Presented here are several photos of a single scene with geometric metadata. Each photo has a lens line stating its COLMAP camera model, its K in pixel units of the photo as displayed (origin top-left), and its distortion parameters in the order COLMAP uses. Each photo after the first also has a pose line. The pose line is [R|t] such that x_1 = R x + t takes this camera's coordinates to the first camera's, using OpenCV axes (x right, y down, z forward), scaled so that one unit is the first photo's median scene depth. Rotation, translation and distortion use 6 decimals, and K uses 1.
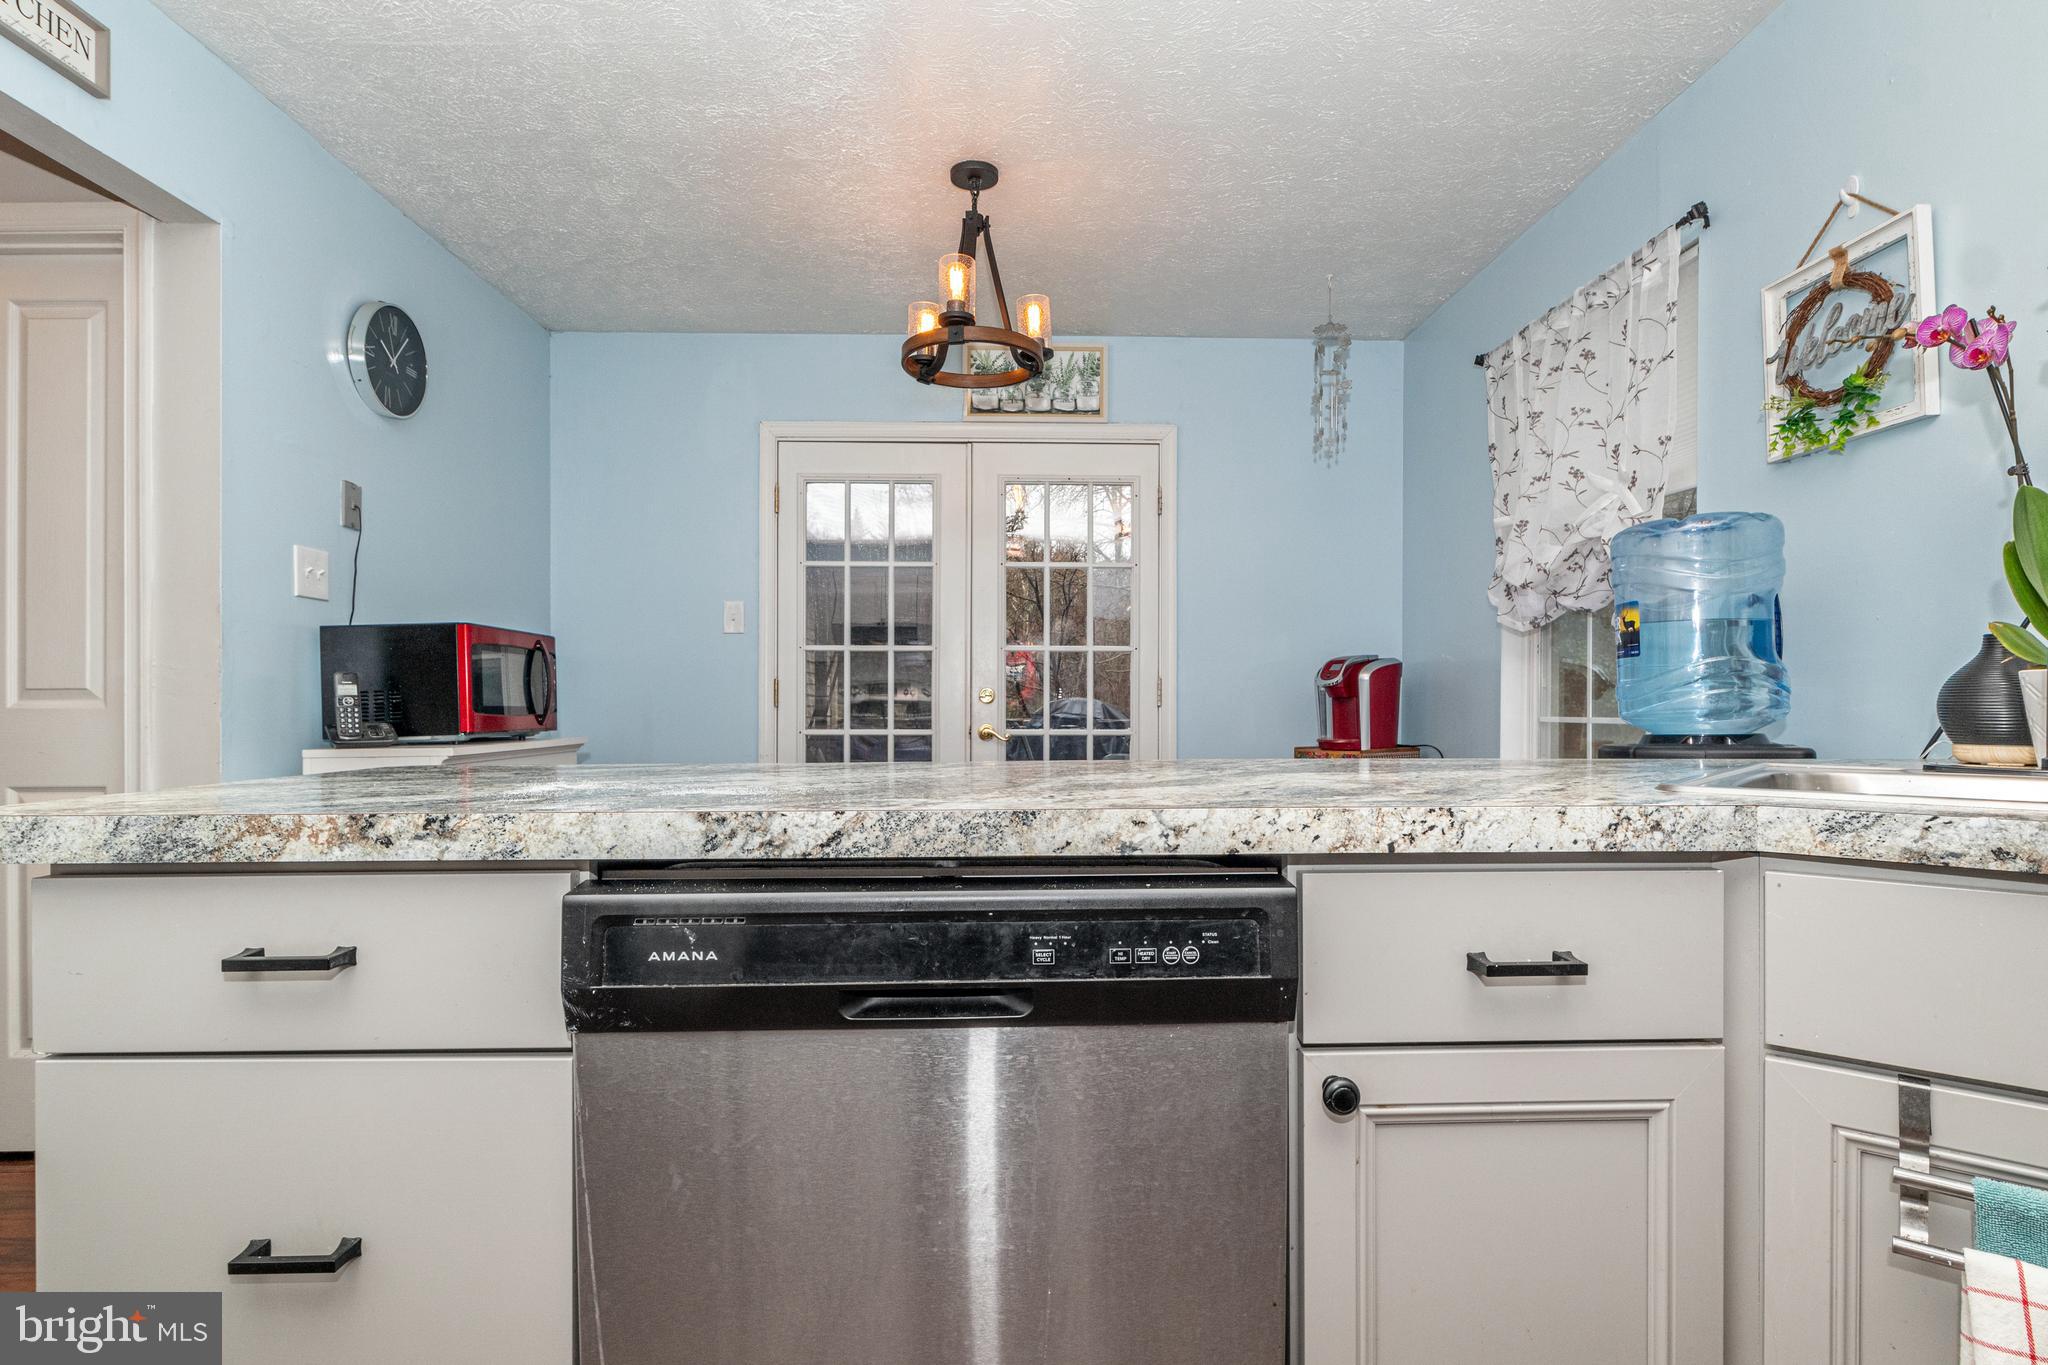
lens RADIAL K [[1040.9, 0, 1022.2], [0, 1040.9, 695.7], [0, 0, 1]] dist [-0.000226, -0.000165]
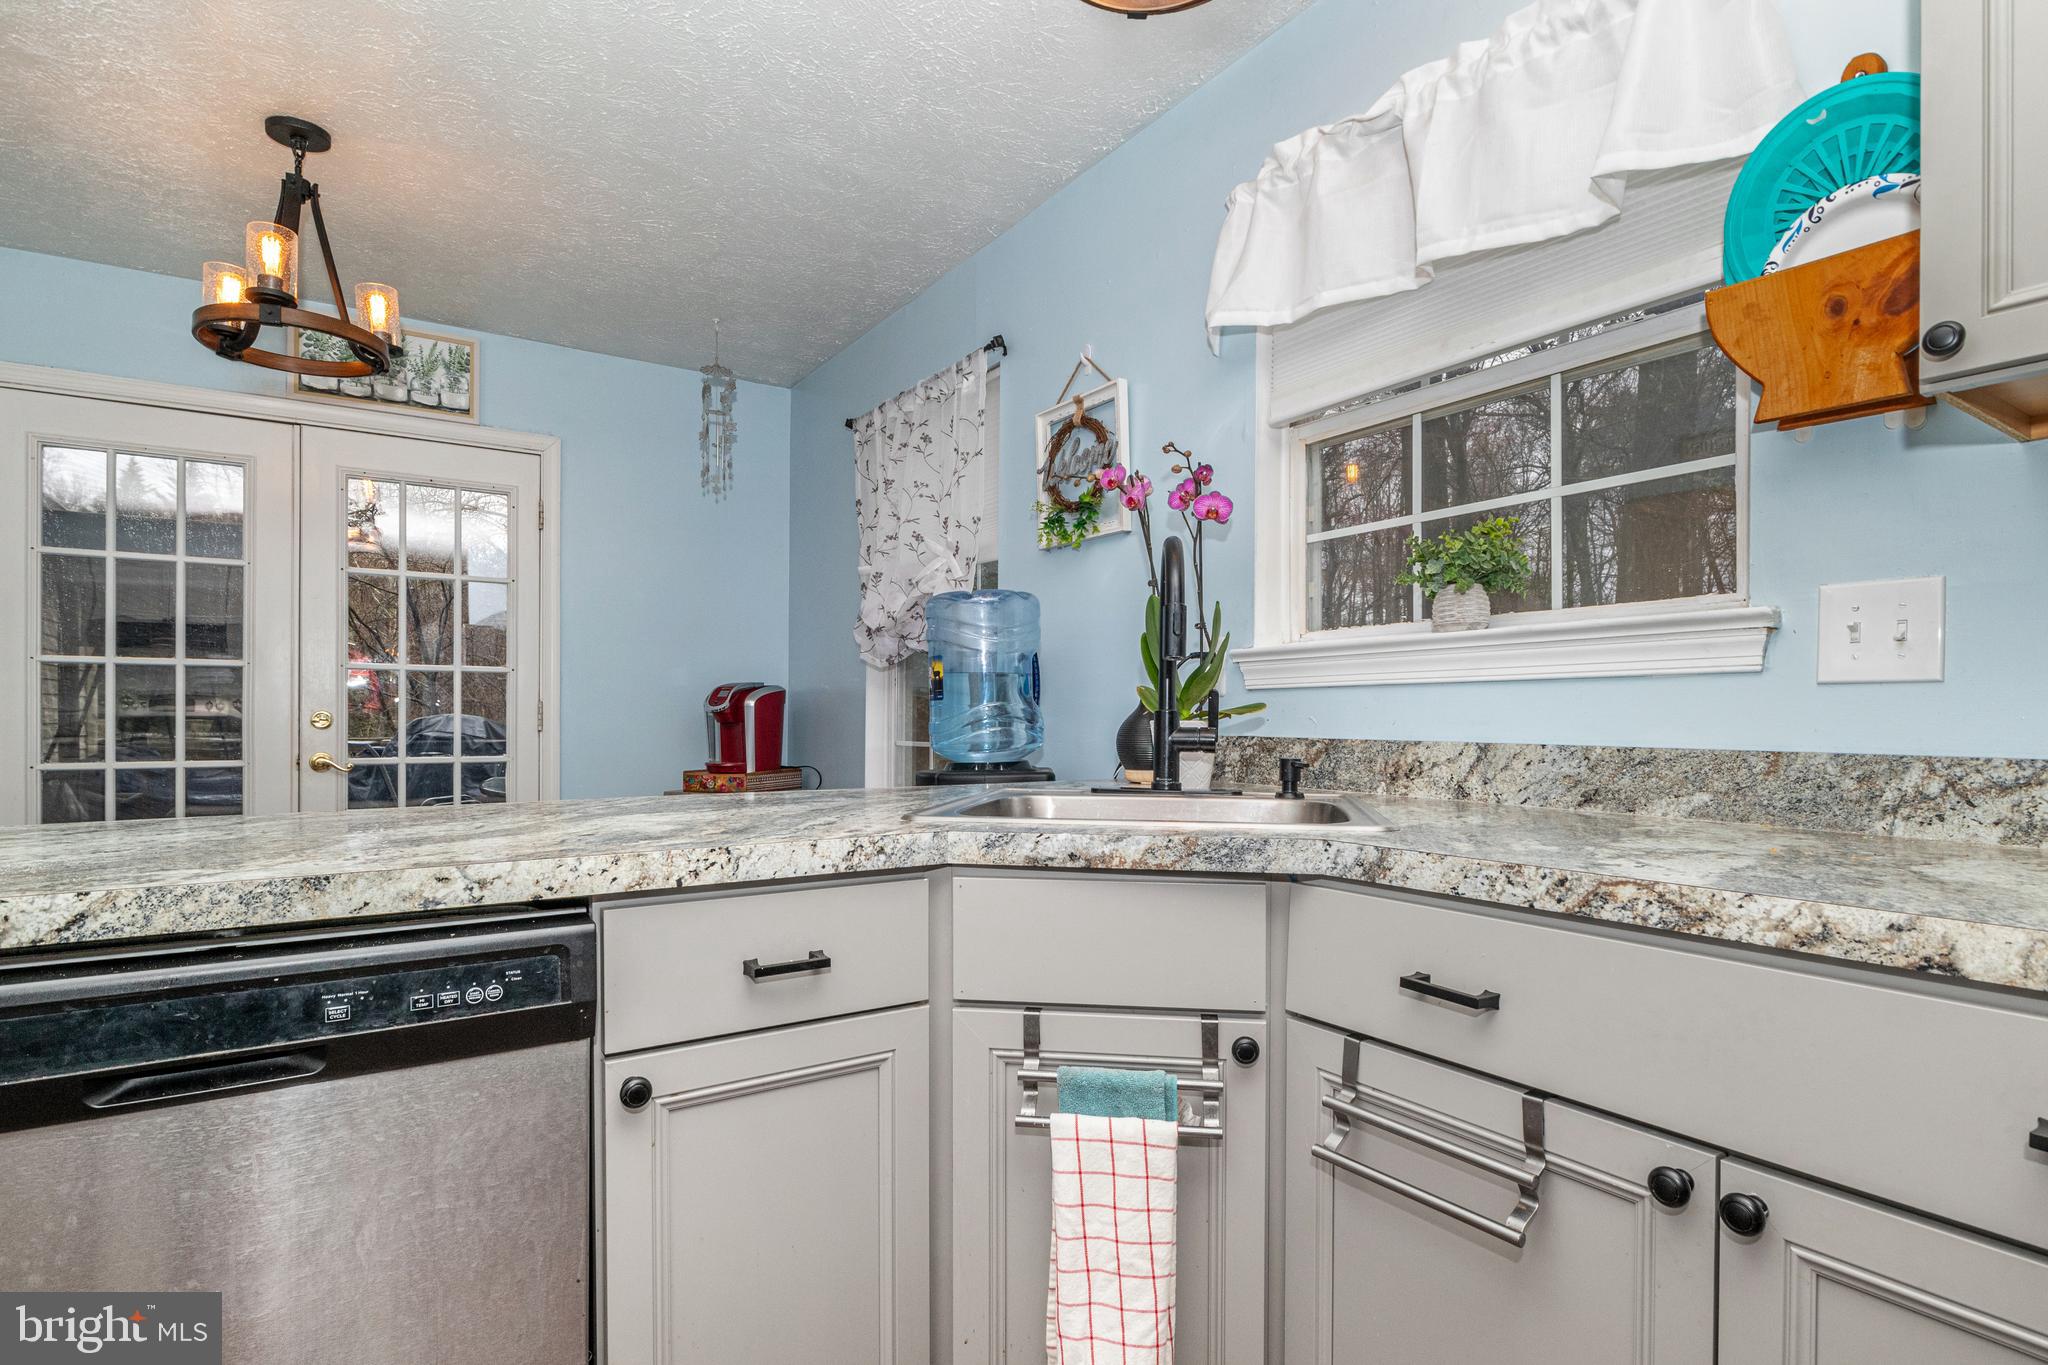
lens RADIAL K [[1033.5, 0, 1022.7], [0, 1033.5, 721.4], [0, 0, 1]] dist [-0.003878, -0.001718]
pose [[0.849149, 0.000406, 0.528153, 0.054502], [-0.005069, 0.999960, 0.007380, -0.053777], [-0.528129, -0.008944, 0.849117, -0.238857]]
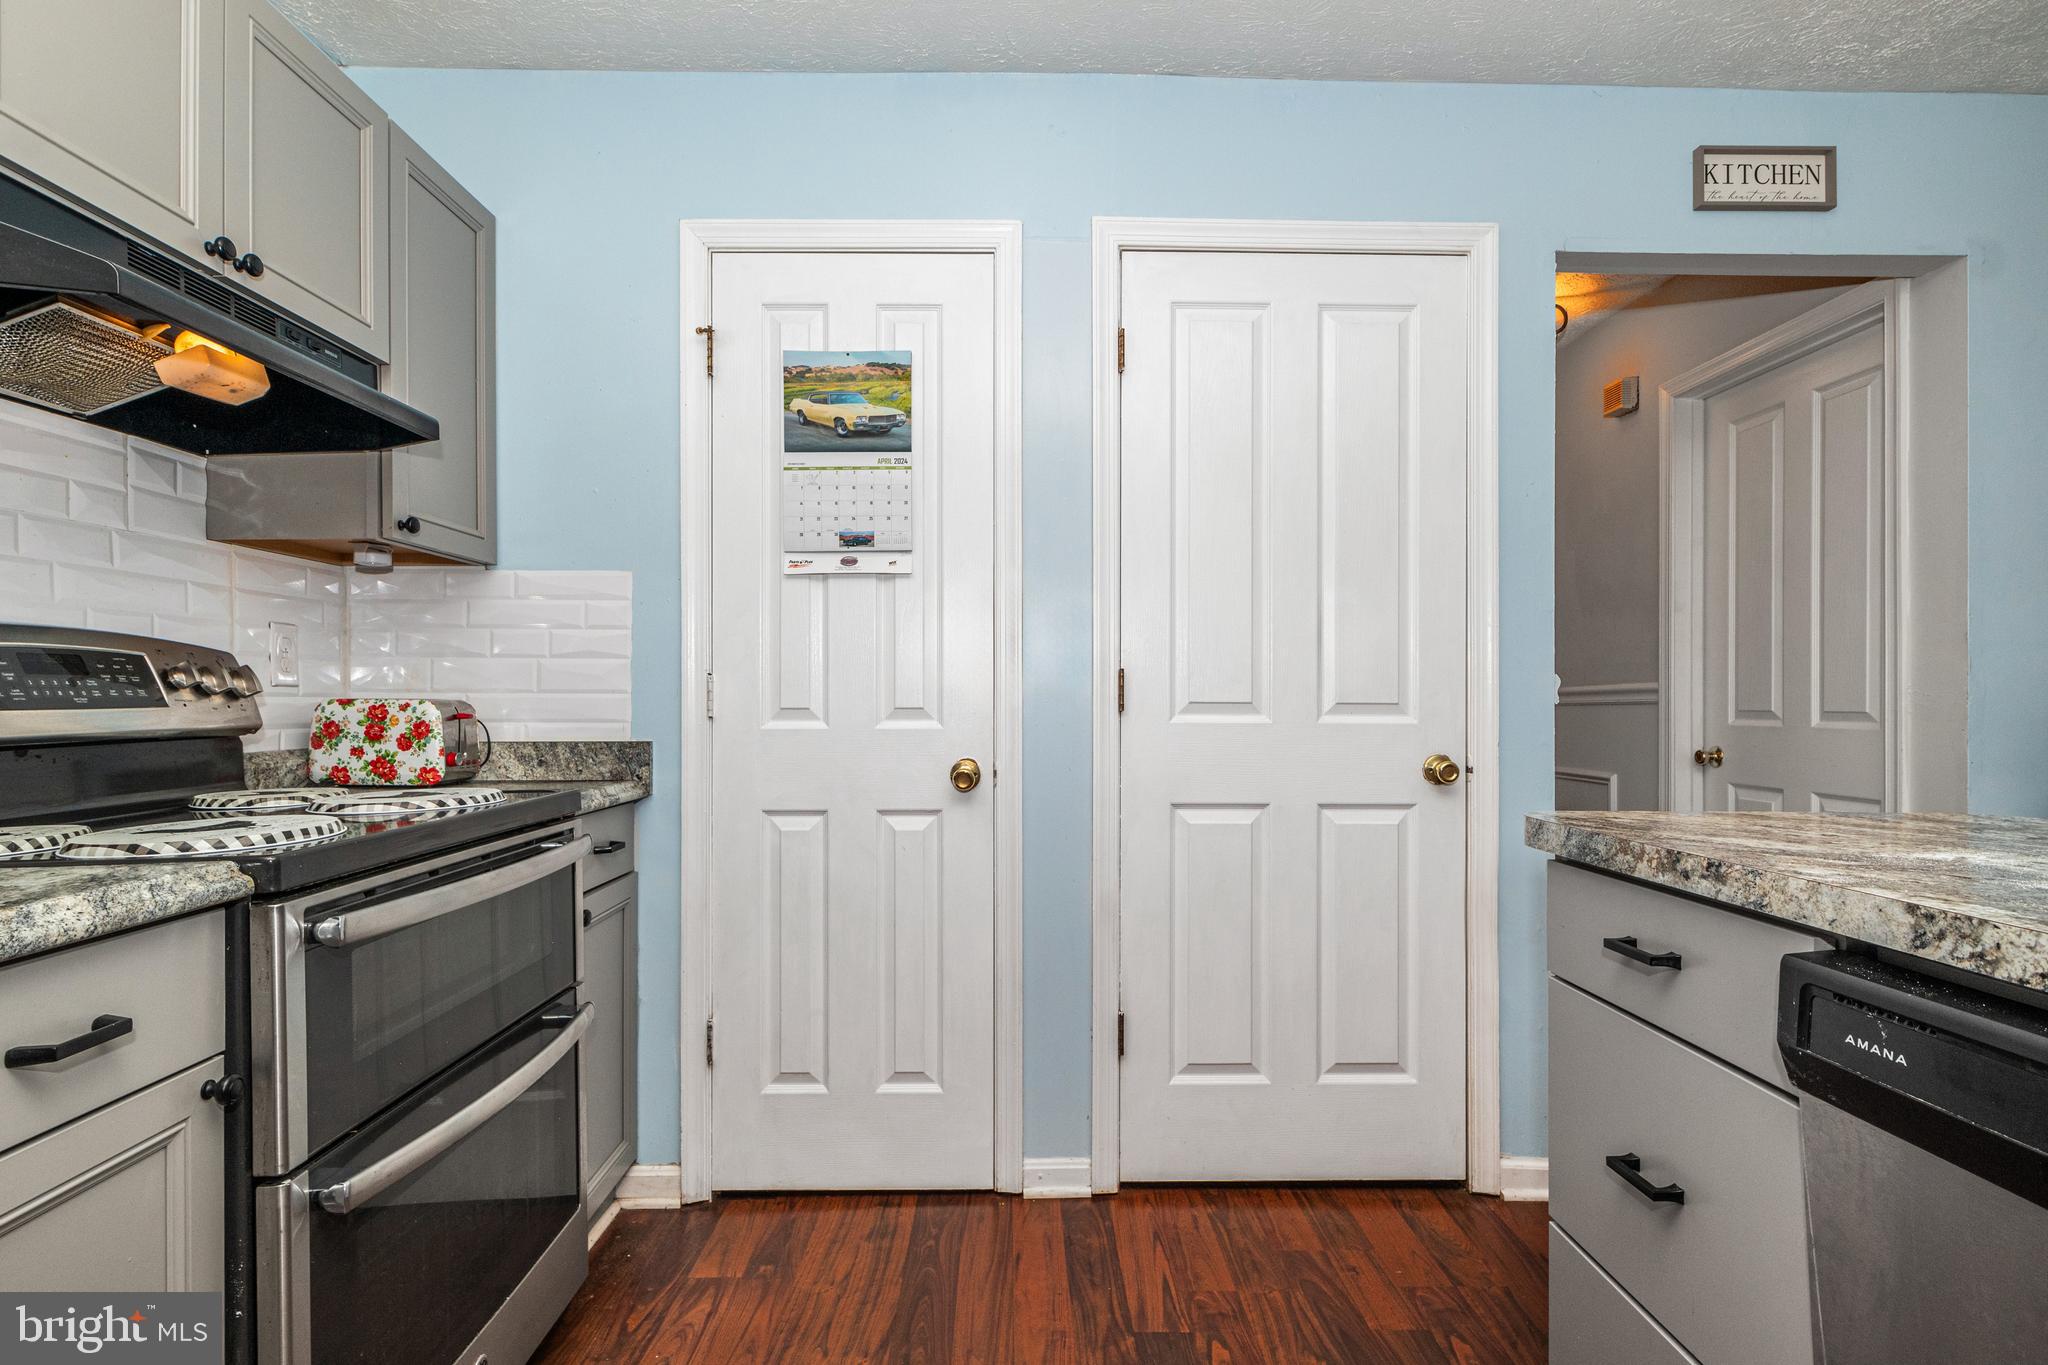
lens RADIAL K [[1040.9, 0, 1022.2], [0, 1040.9, 695.7], [0, 0, 1]] dist [-0.000226, -0.000165]
pose [[-0.005444, 0.002202, -0.999983, 0.579470], [0.002541, 0.999994, 0.002188, -0.071672], [0.999982, -0.002529, -0.005450, 0.204628]]
